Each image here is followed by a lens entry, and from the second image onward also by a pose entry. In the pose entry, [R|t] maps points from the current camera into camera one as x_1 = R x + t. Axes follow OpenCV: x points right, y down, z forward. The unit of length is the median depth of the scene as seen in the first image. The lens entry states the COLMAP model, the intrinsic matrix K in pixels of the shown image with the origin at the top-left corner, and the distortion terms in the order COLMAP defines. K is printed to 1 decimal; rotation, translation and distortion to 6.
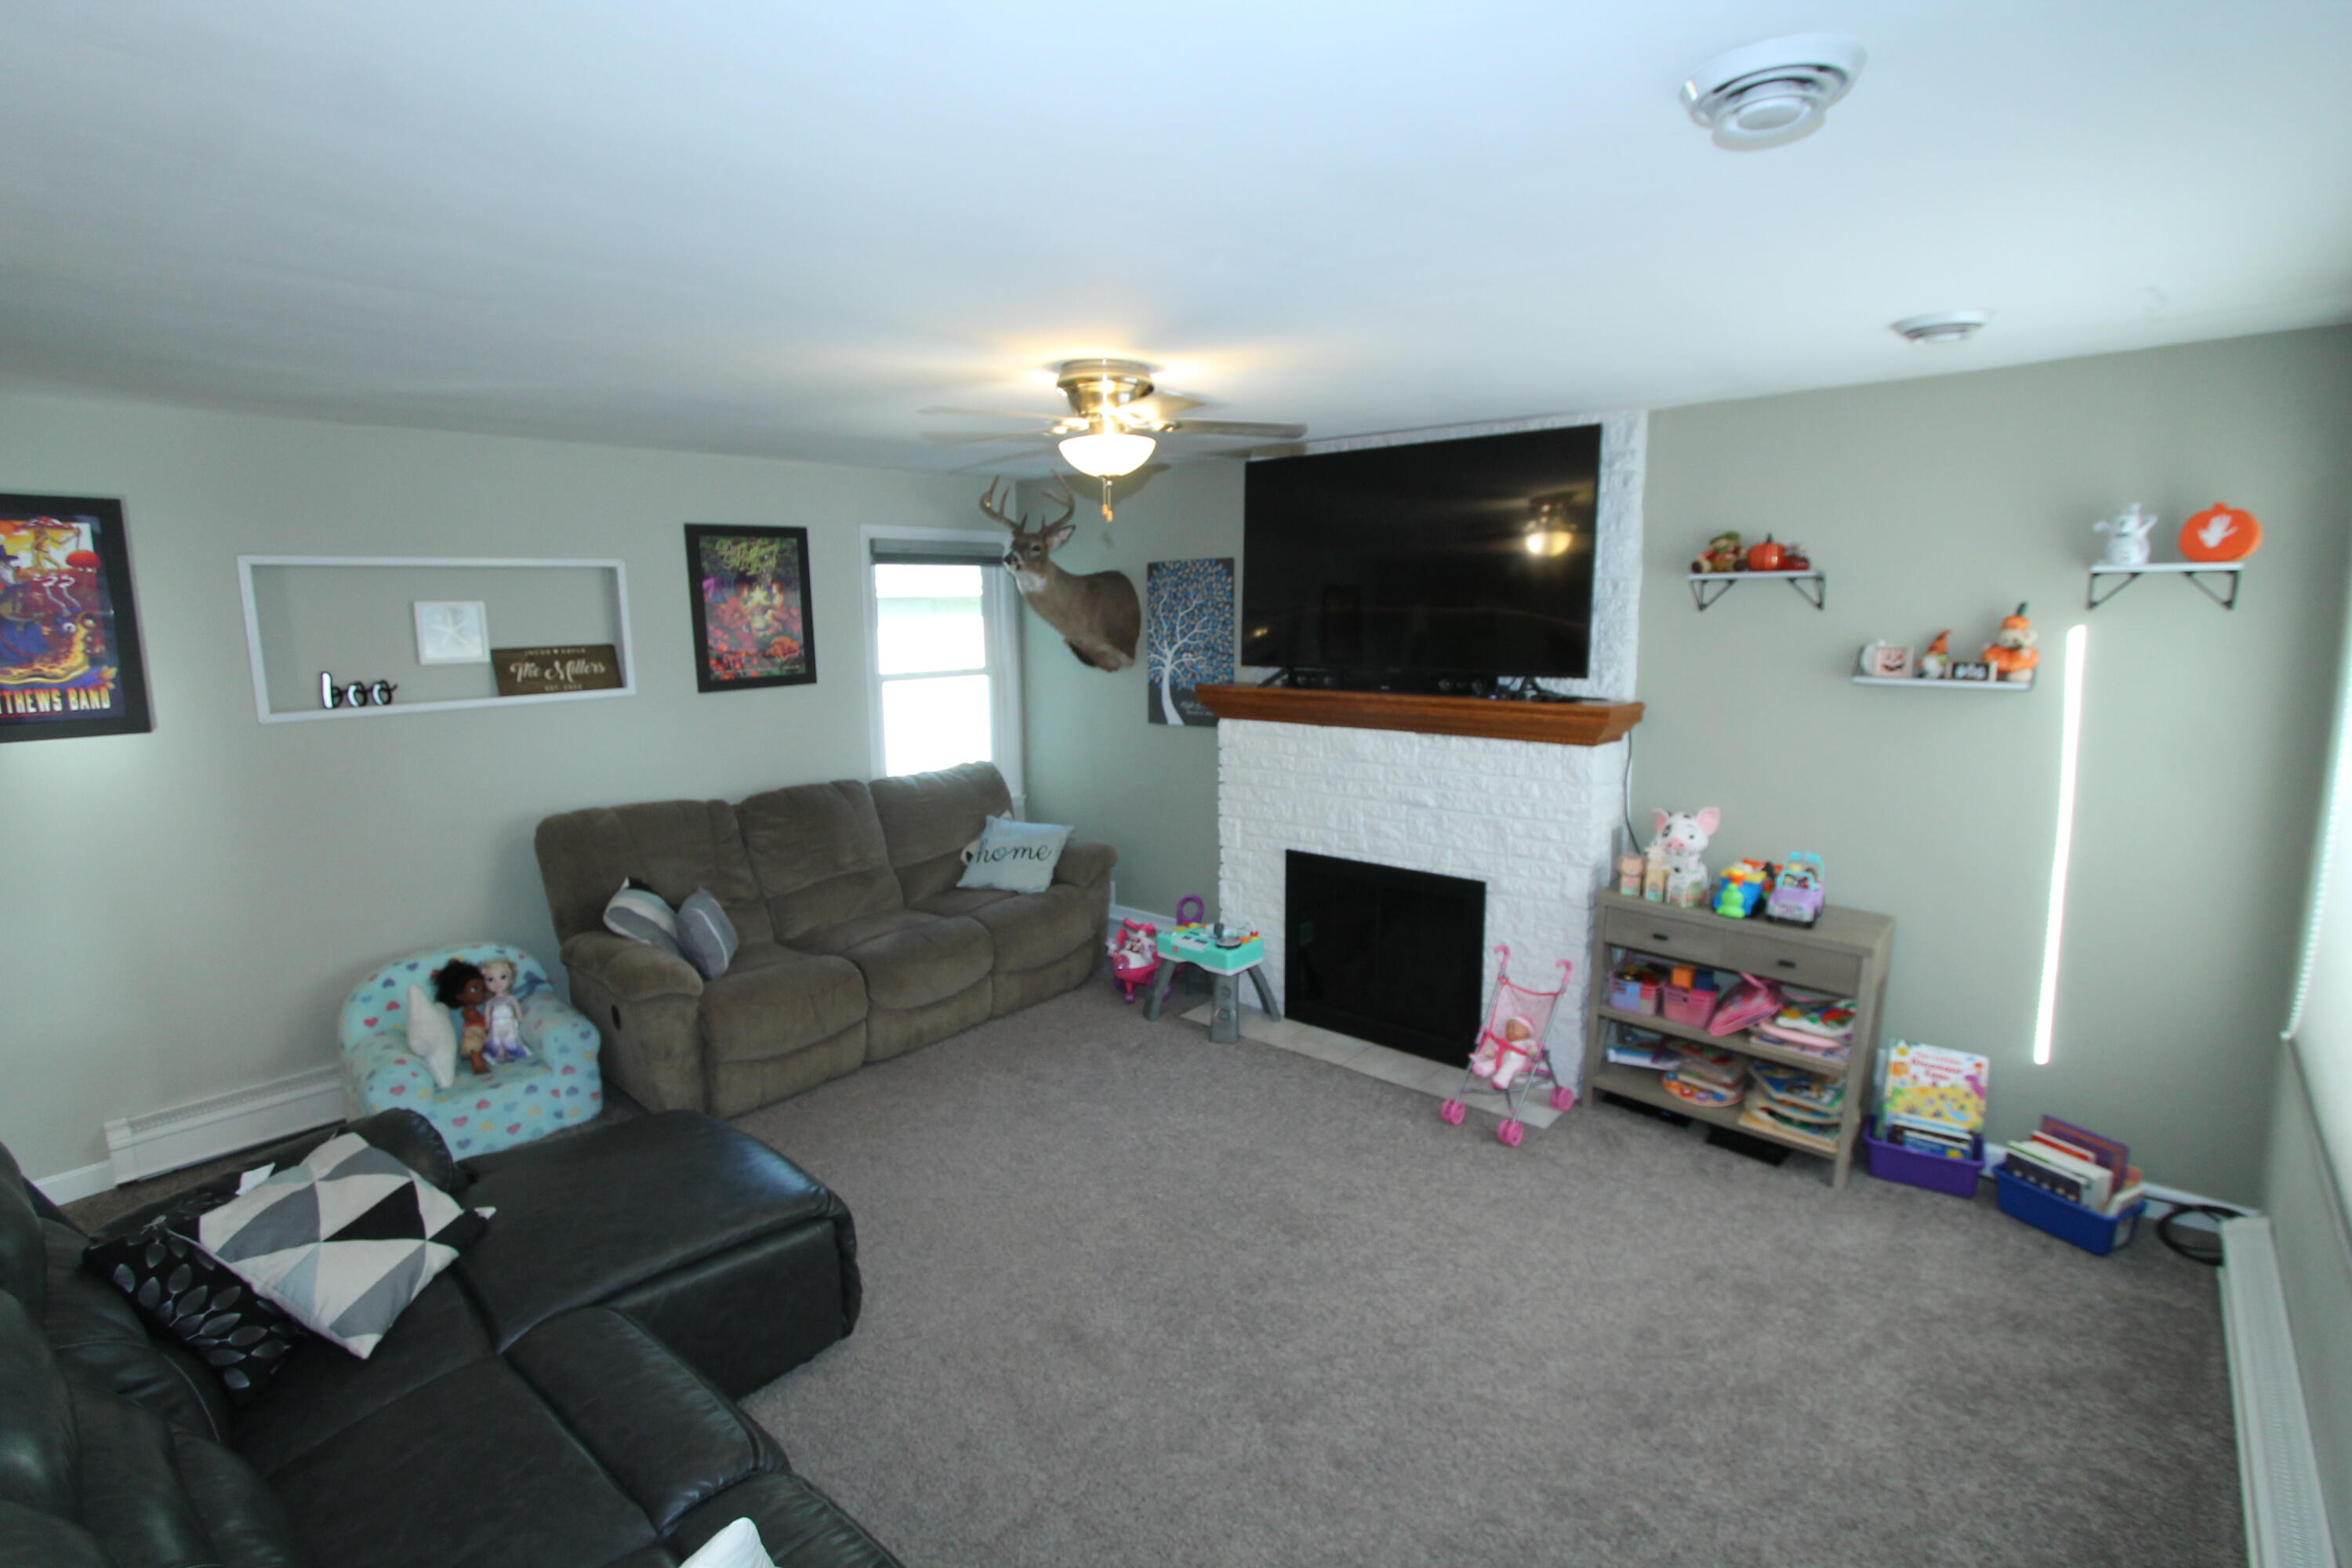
lens RADIAL K [[1101.2, 0, 1176.9], [0, 1101.2, 754.8], [0, 0, 1]] dist [-0.018752, 0.004822]
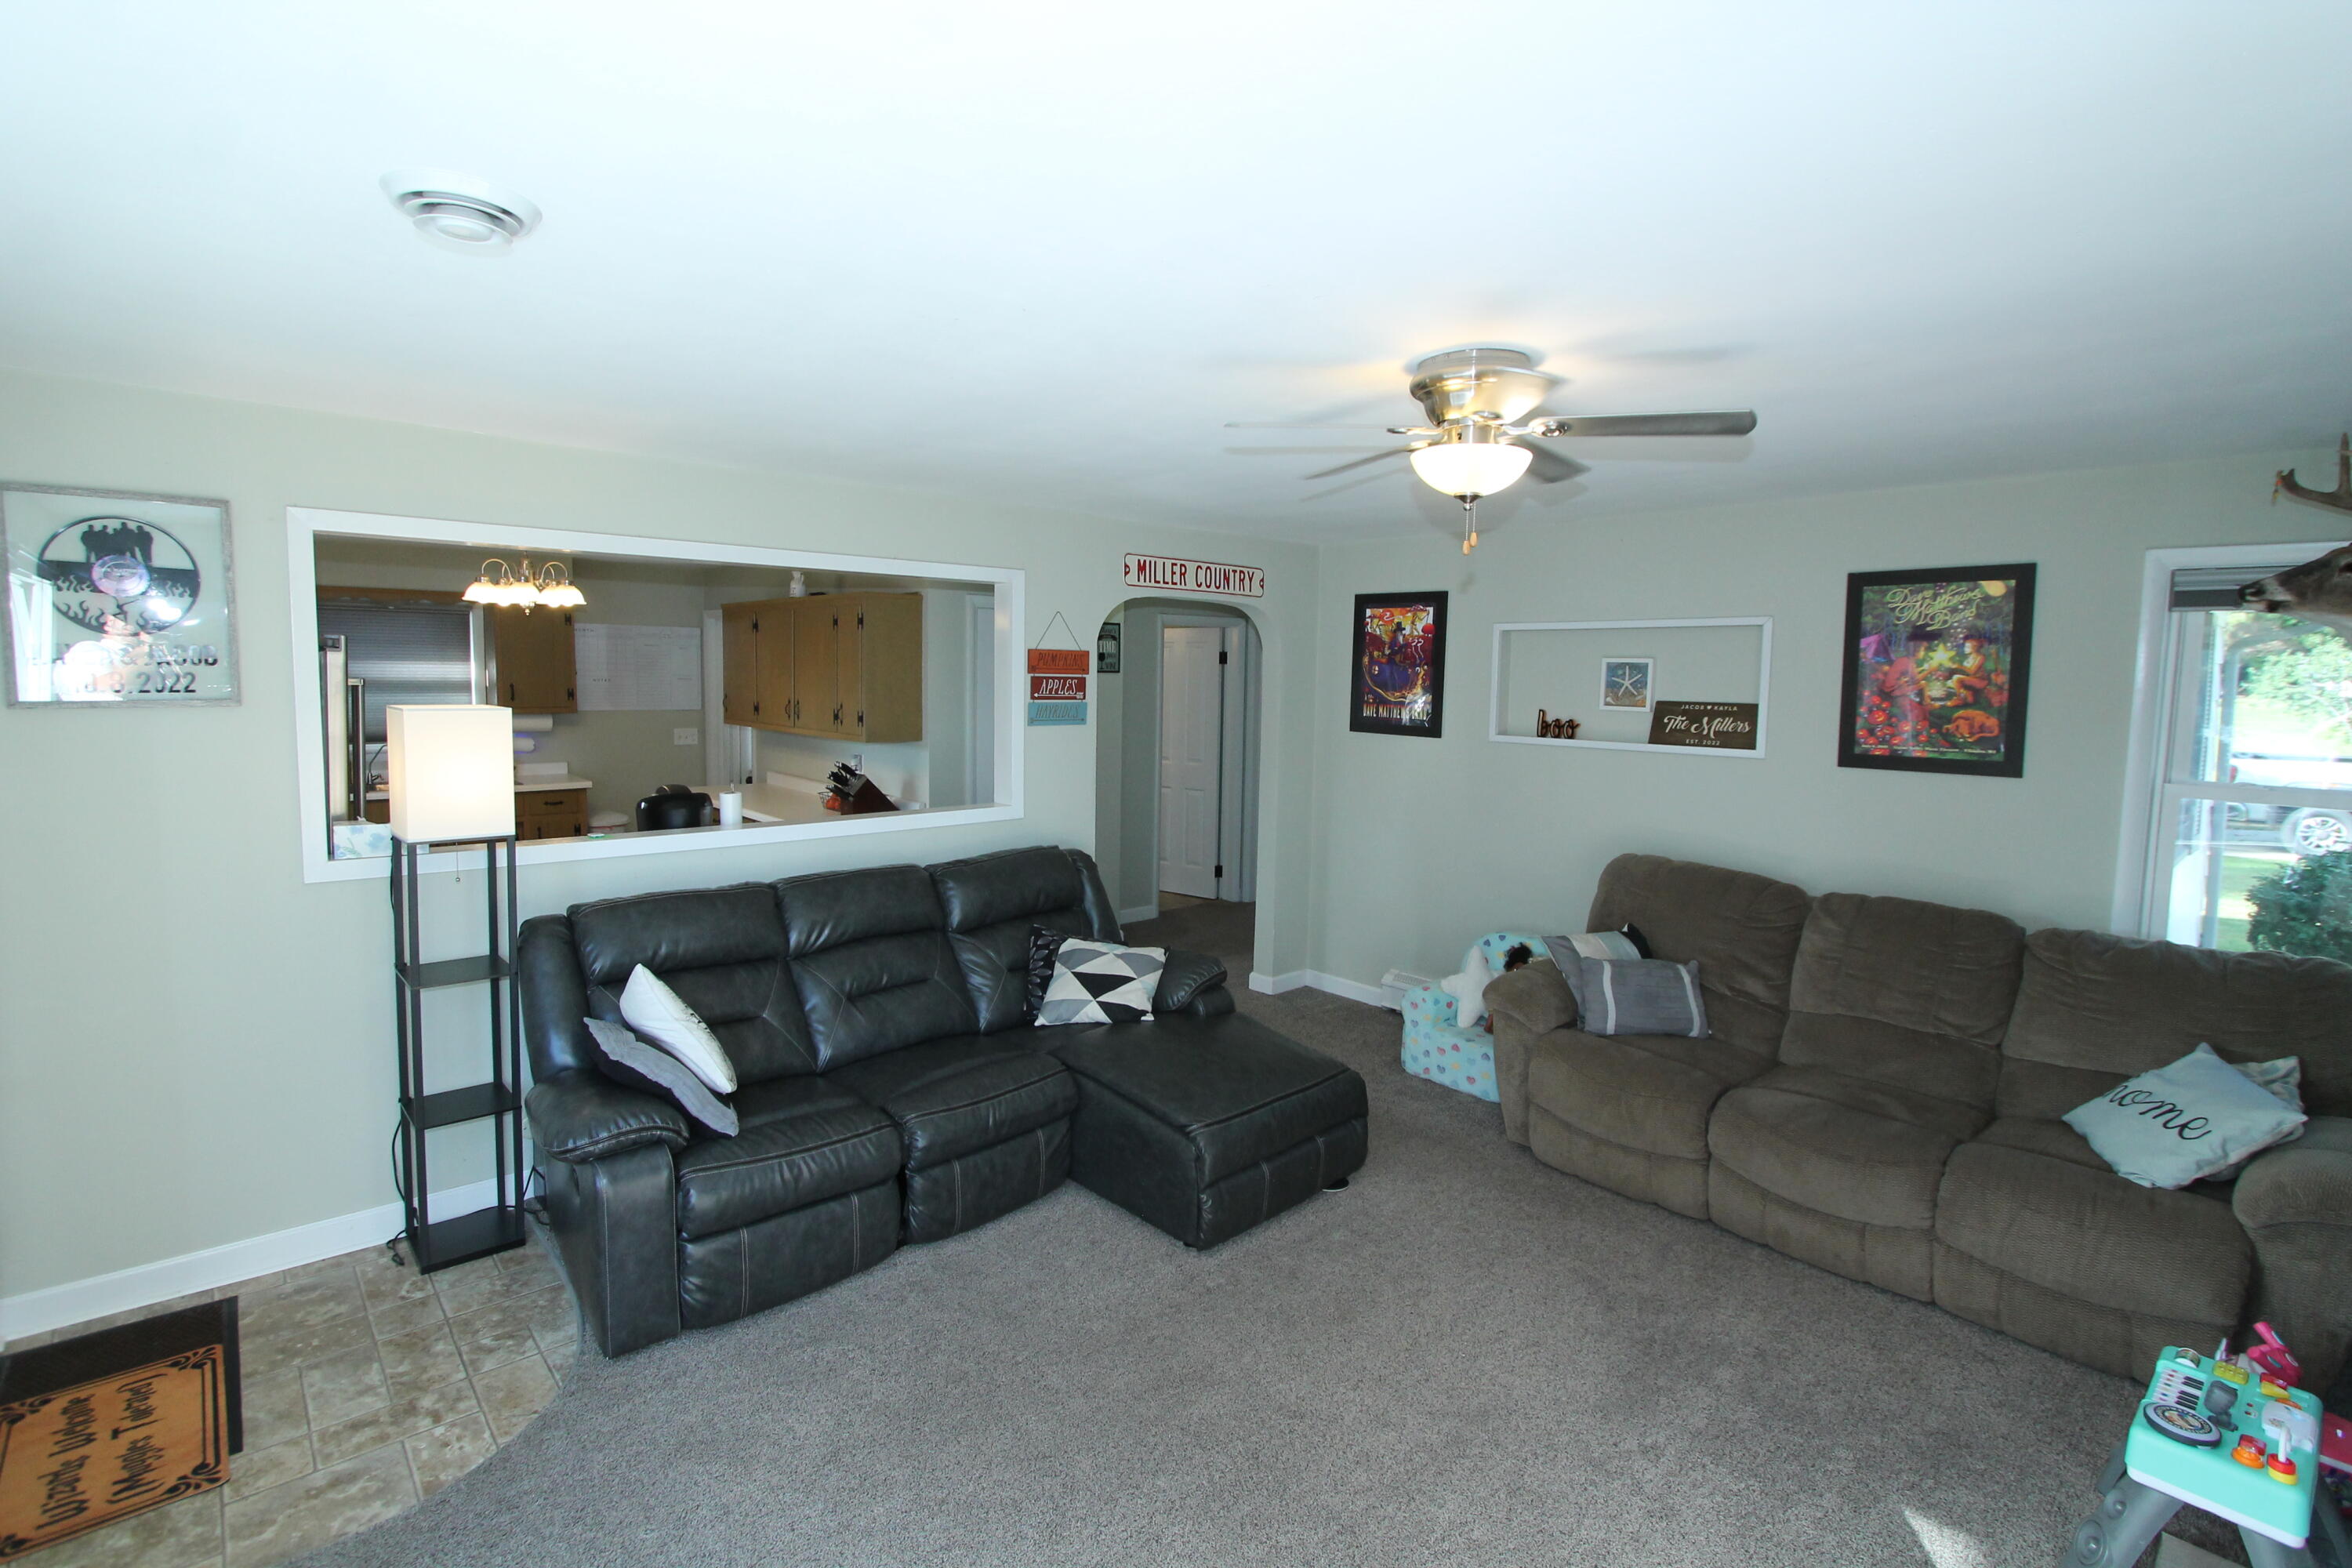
lens RADIAL K [[1101.2, 0, 1176.9], [0, 1101.2, 754.8], [0, 0, 1]] dist [-0.018752, 0.004822]
pose [[-0.119710, 0.086527, -0.989031, 0.505639], [-0.154614, 0.982415, 0.104662, -0.078343], [0.980696, 0.165448, -0.104227, 0.600841]]
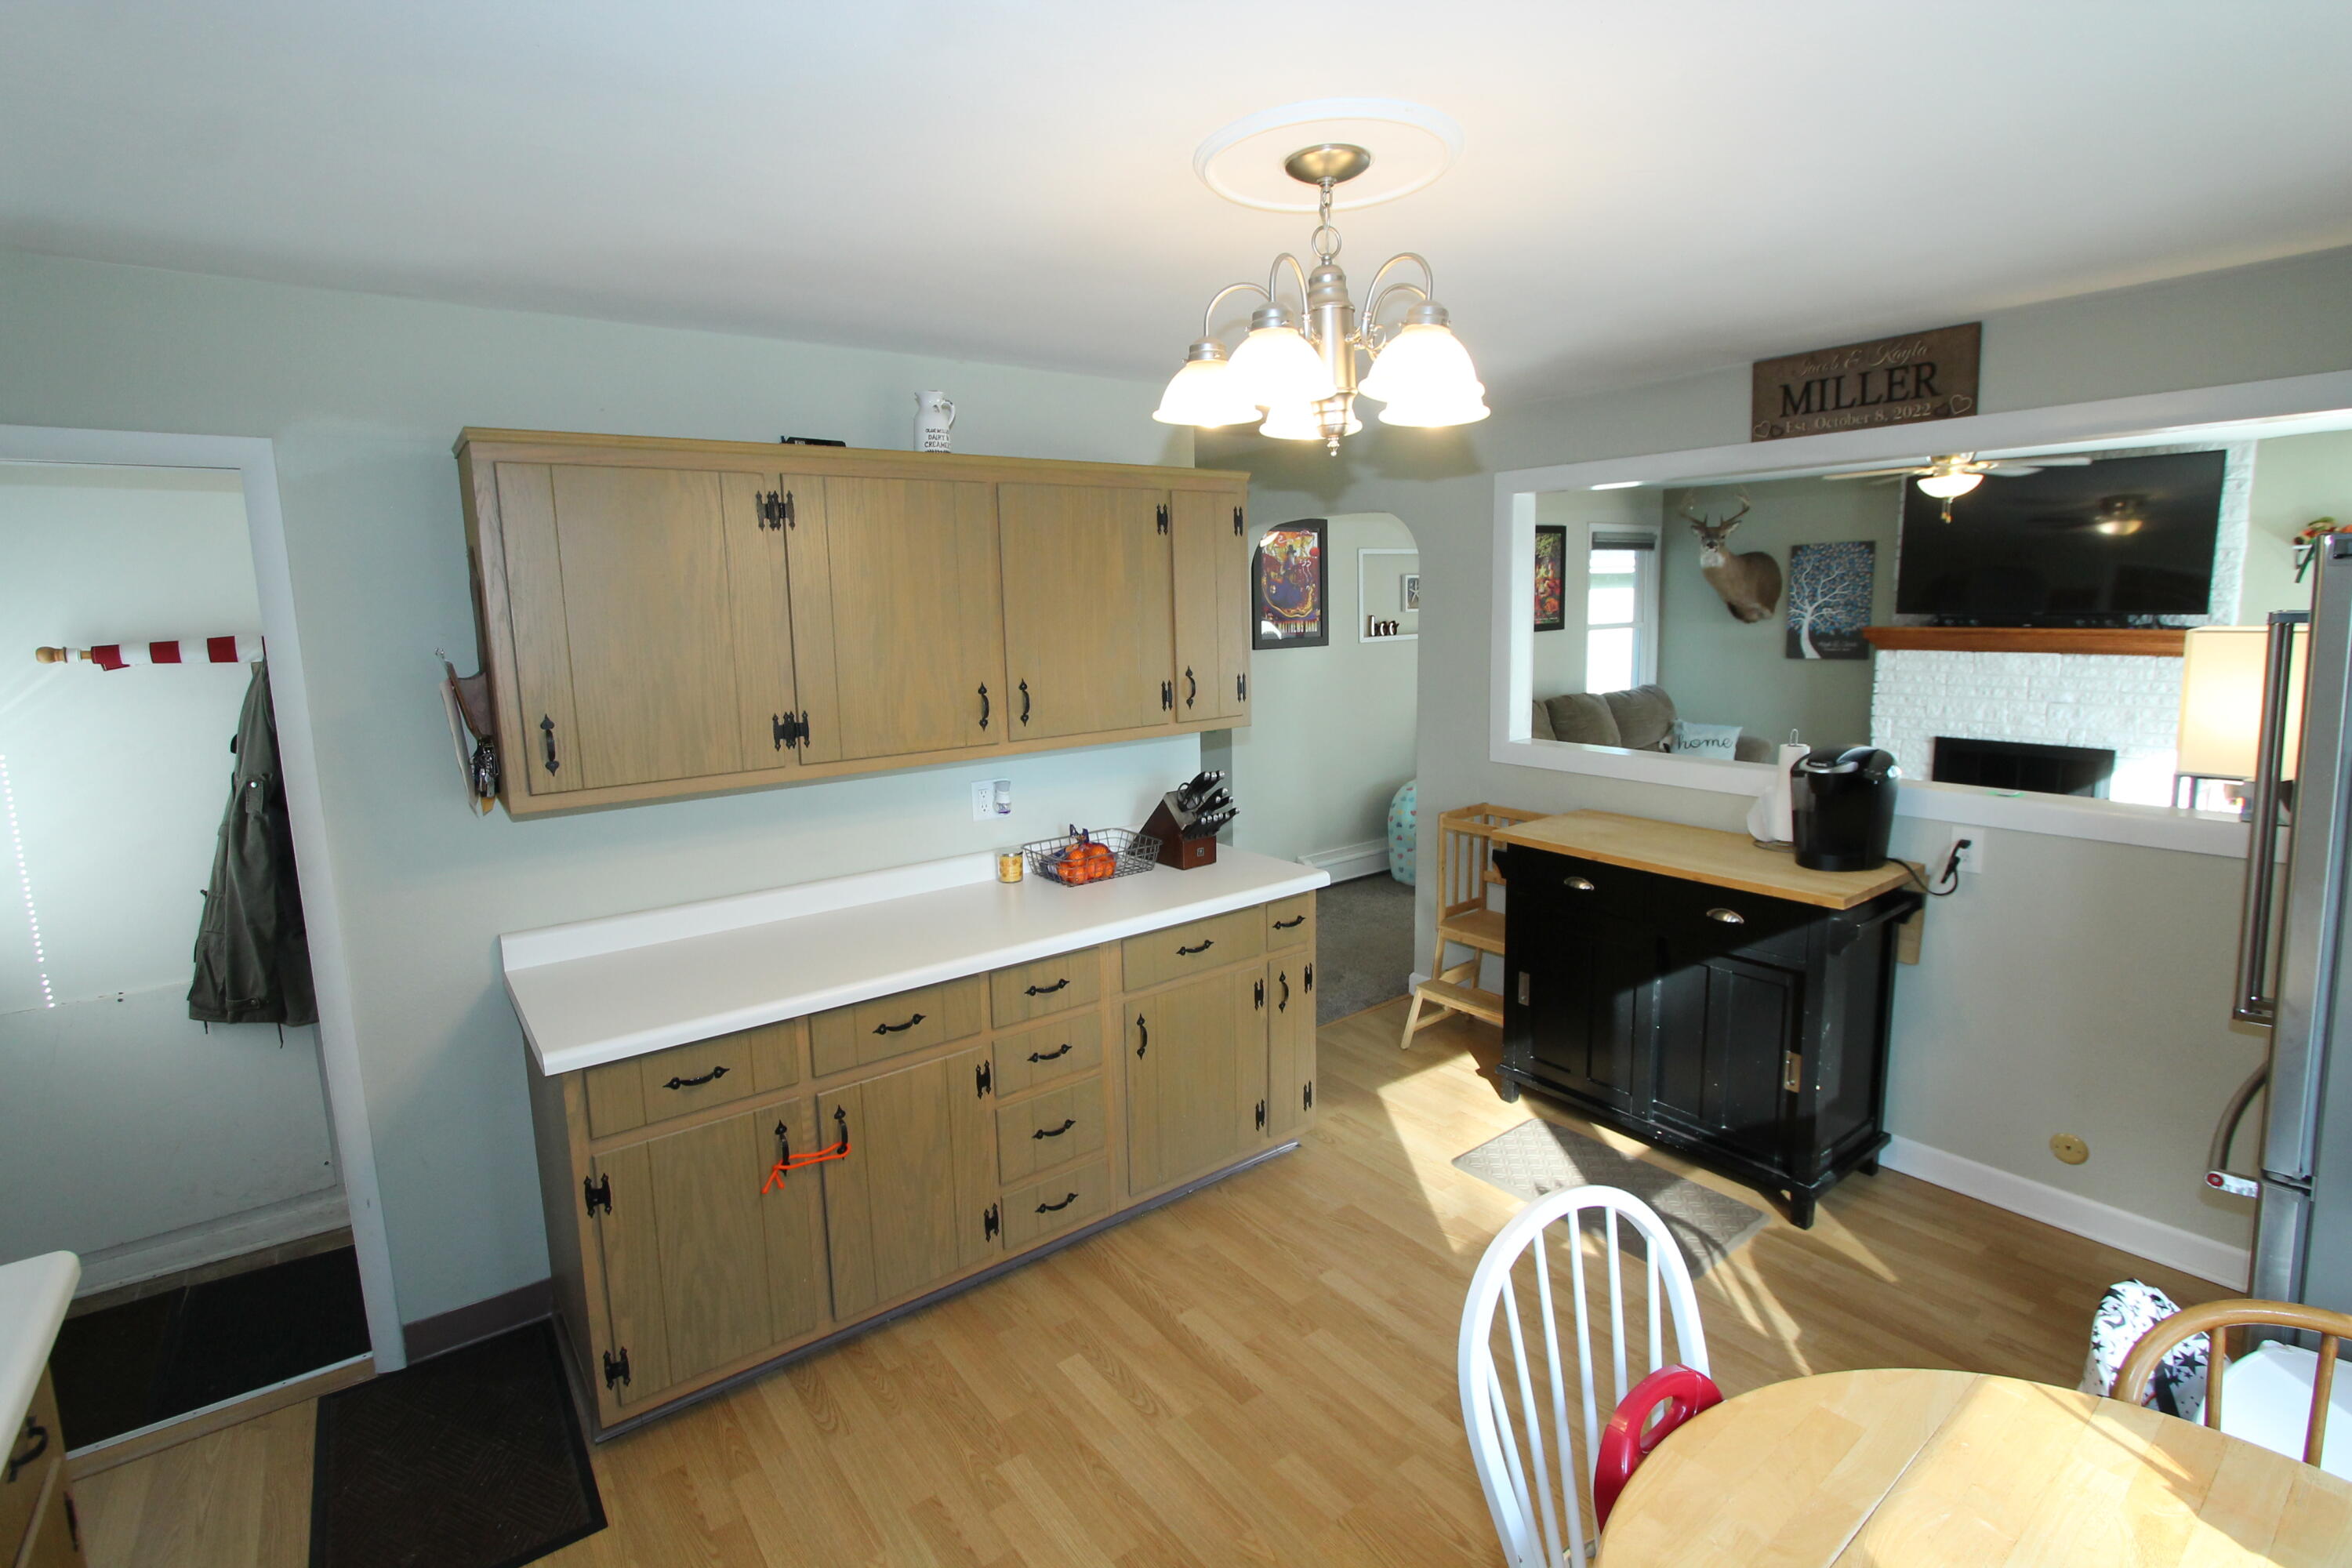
lens RADIAL K [[1101.2, 0, 1176.9], [0, 1101.2, 754.8], [0, 0, 1]] dist [-0.018752, 0.004822]
pose [[0.979092, 0.017388, -0.202673, -0.612424], [-0.015166, 0.999807, 0.012513, 0.109034], [0.202851, -0.009178, 0.979167, -0.661750]]
